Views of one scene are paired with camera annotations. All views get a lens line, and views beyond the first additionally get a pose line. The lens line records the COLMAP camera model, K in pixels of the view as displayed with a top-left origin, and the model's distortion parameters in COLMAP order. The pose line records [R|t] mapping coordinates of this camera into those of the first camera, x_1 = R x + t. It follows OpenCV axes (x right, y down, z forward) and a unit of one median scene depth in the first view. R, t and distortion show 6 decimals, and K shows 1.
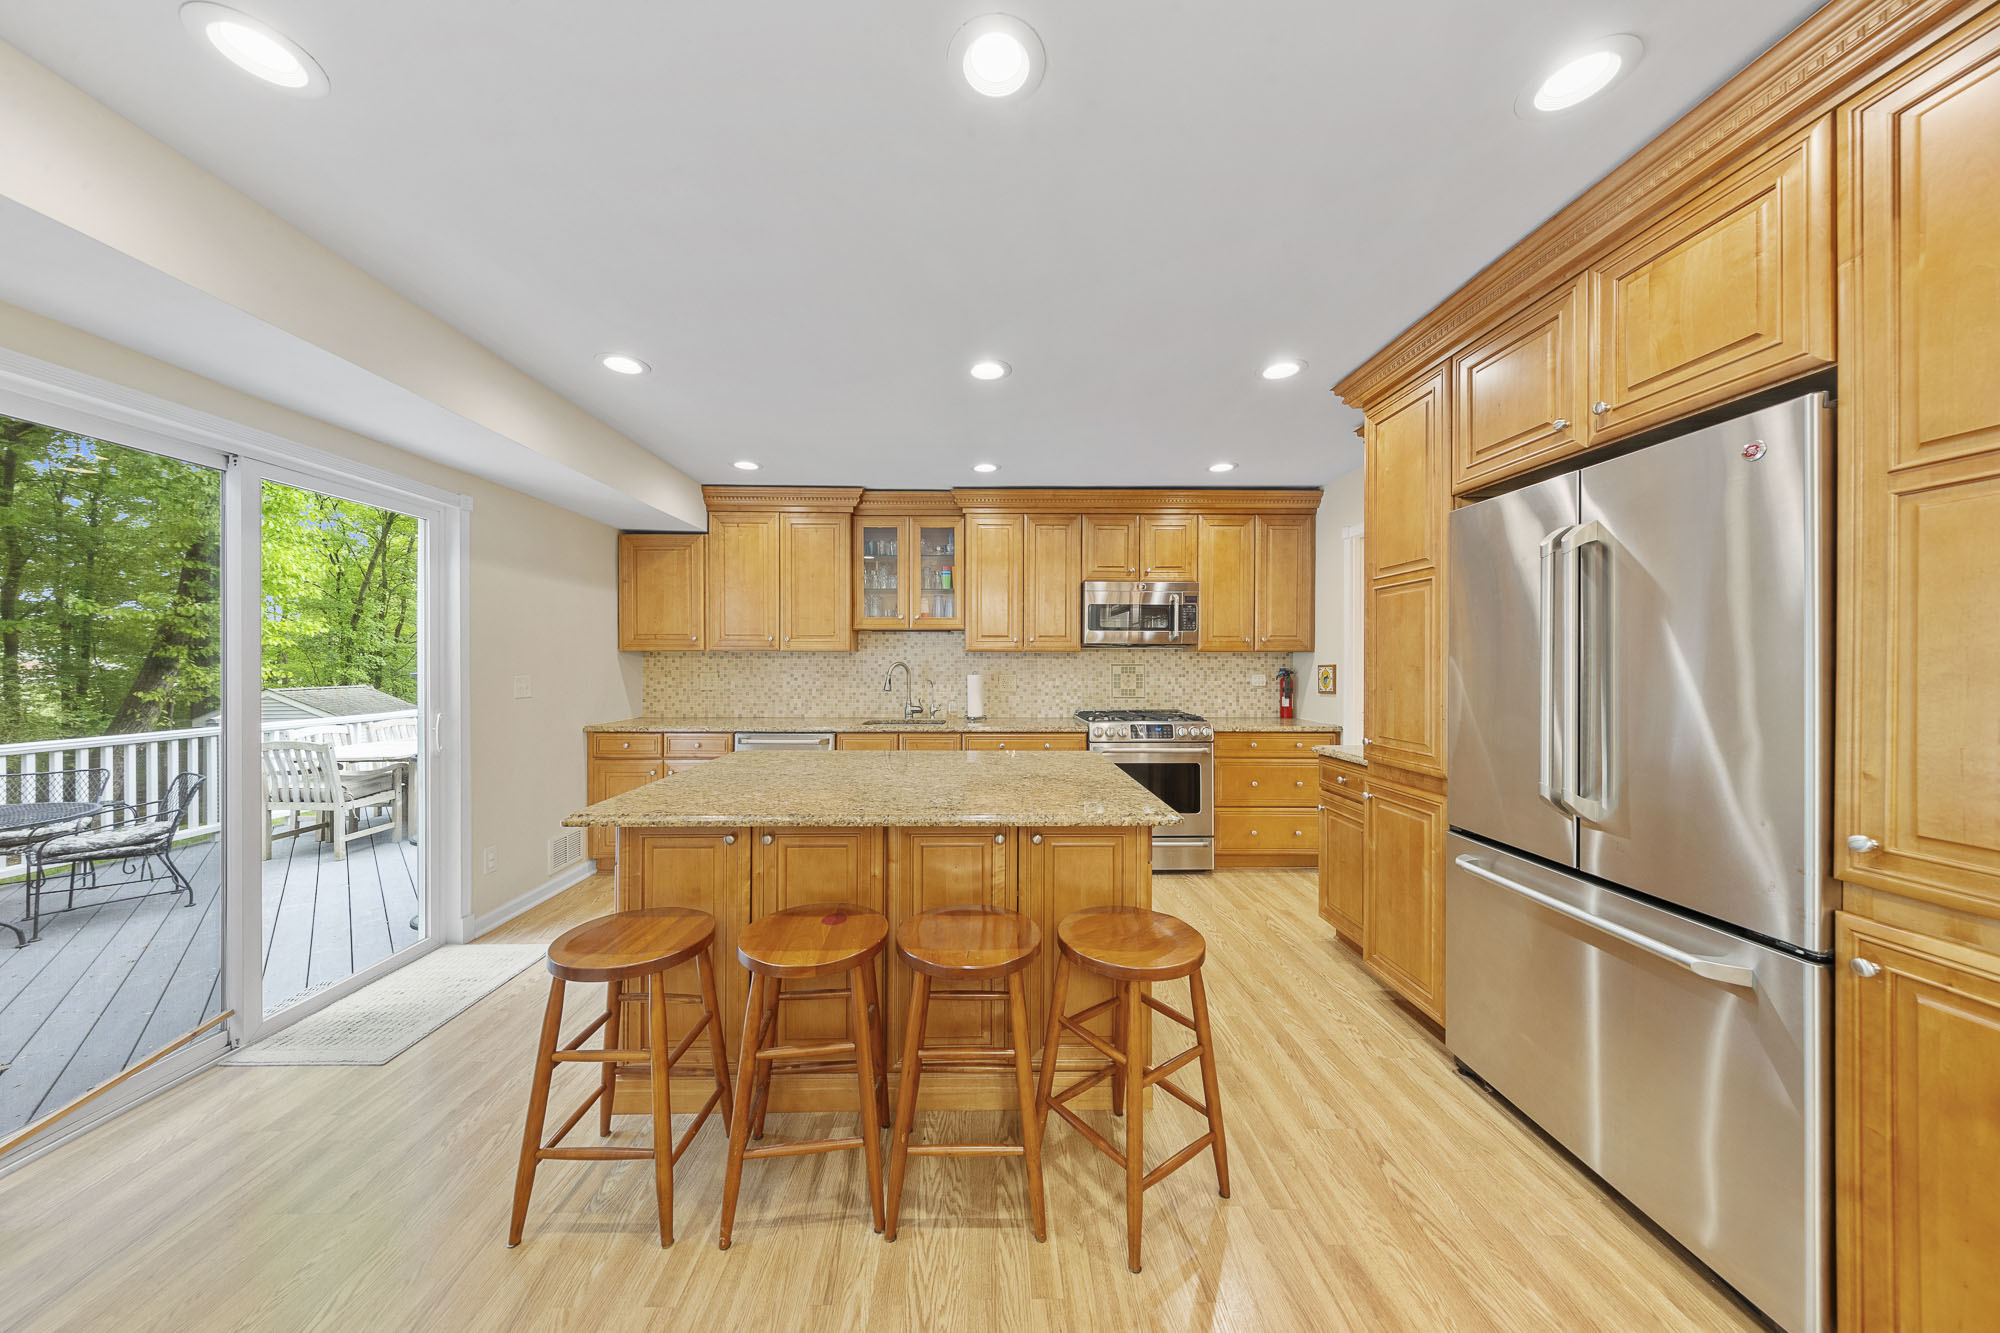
lens RADIAL K [[640.7, 0, 1001.1], [0, 640.7, 661.5], [0, 0, 1]] dist [-0.001434, -0.000021]
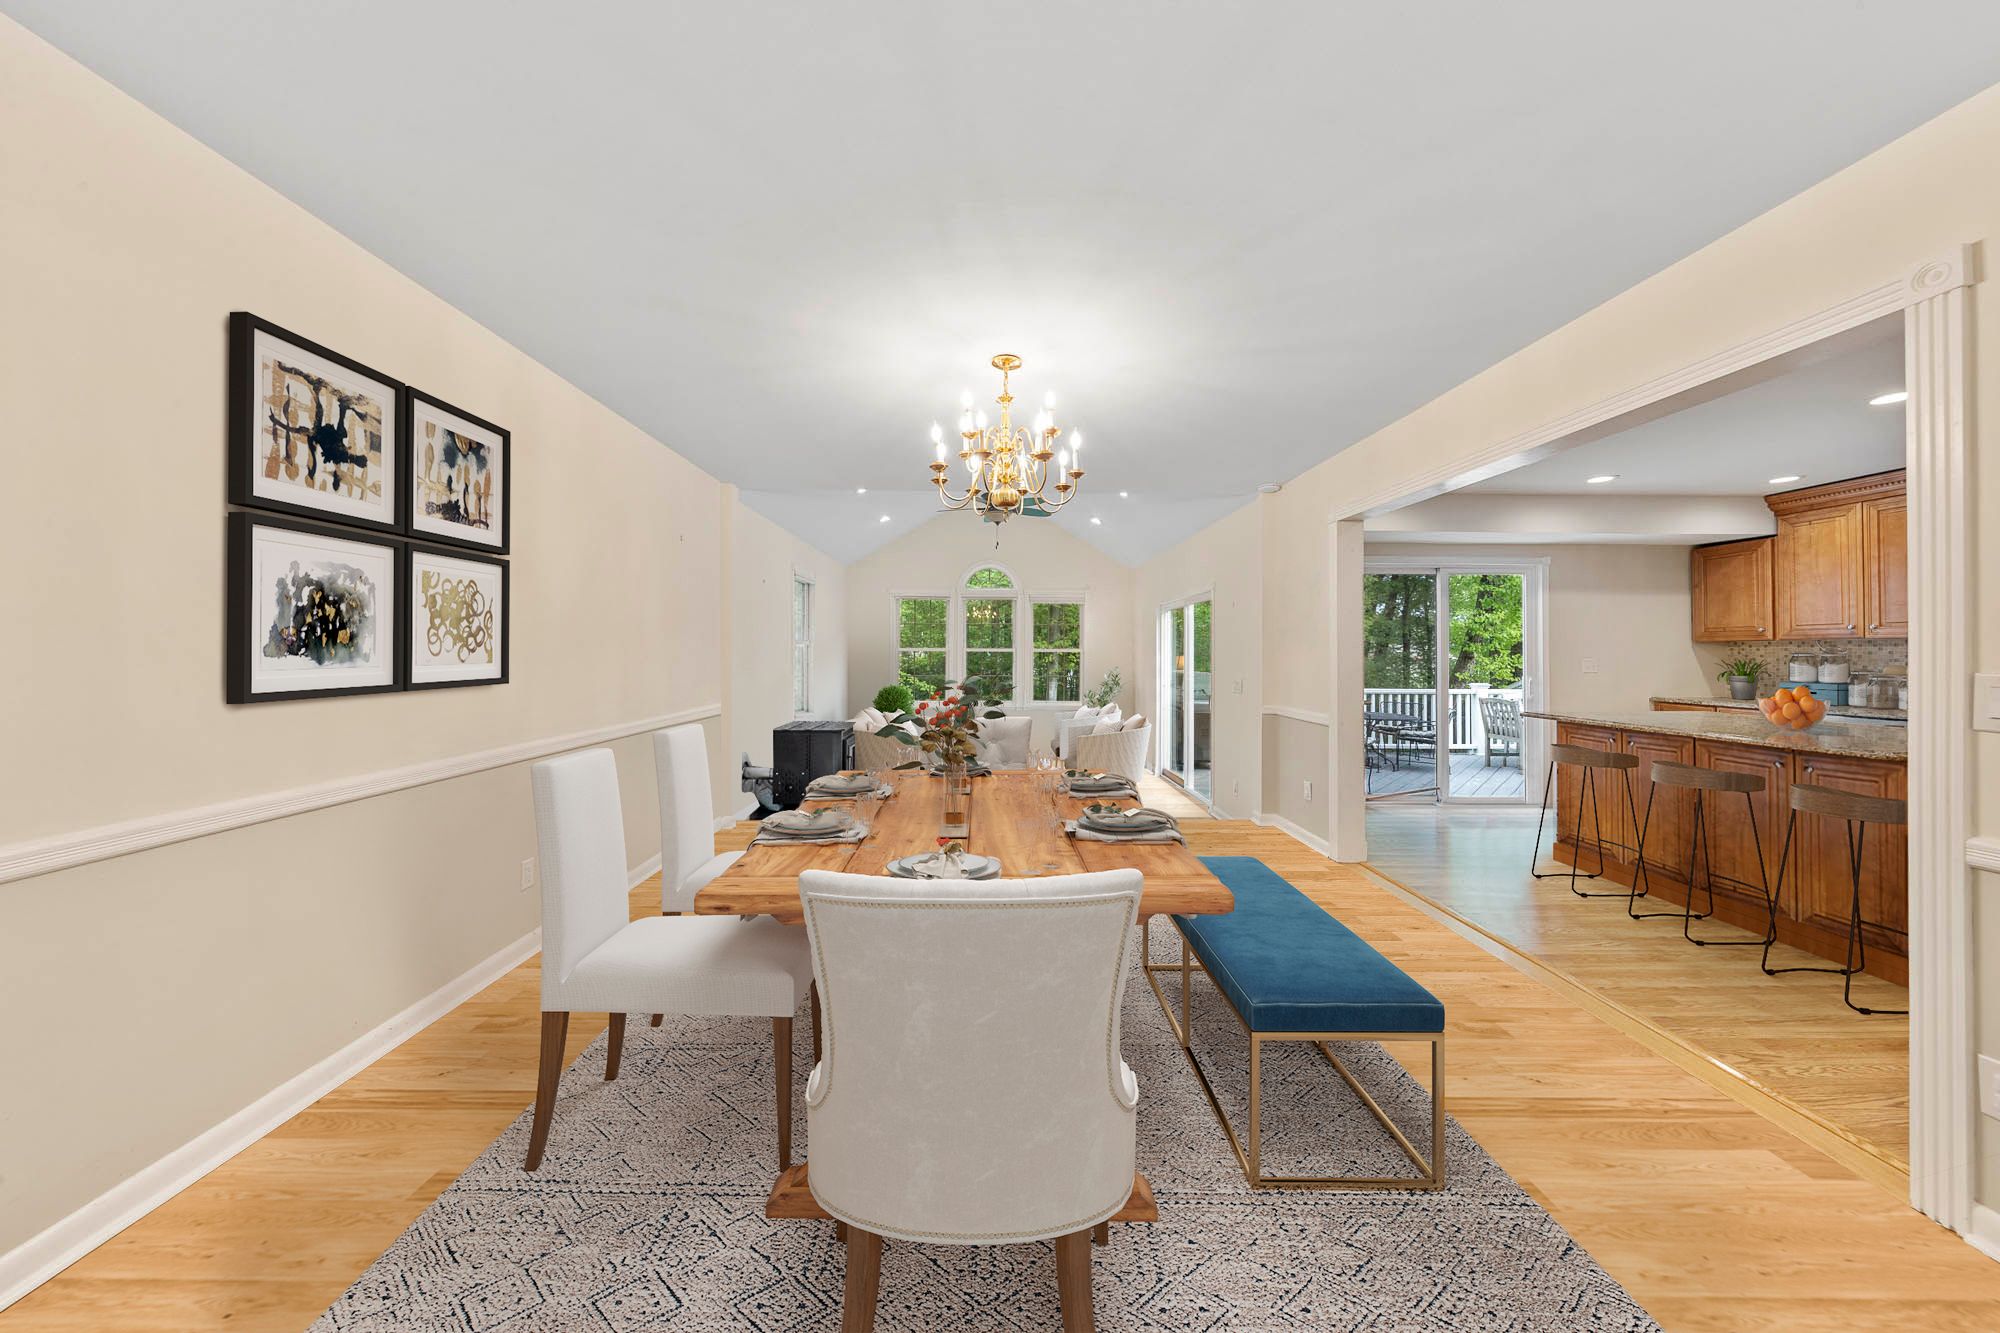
lens RADIAL K [[640.7, 0, 995.8], [0, 640.7, 652.6], [0, 0, 1]] dist [-0.001434, -0.000021]
pose [[-0.001425, -0.001660, -0.999998, 0.675176], [-0.004755, 0.999987, -0.001653, 0.014307], [0.999988, 0.004752, -0.001433, -0.378730]]
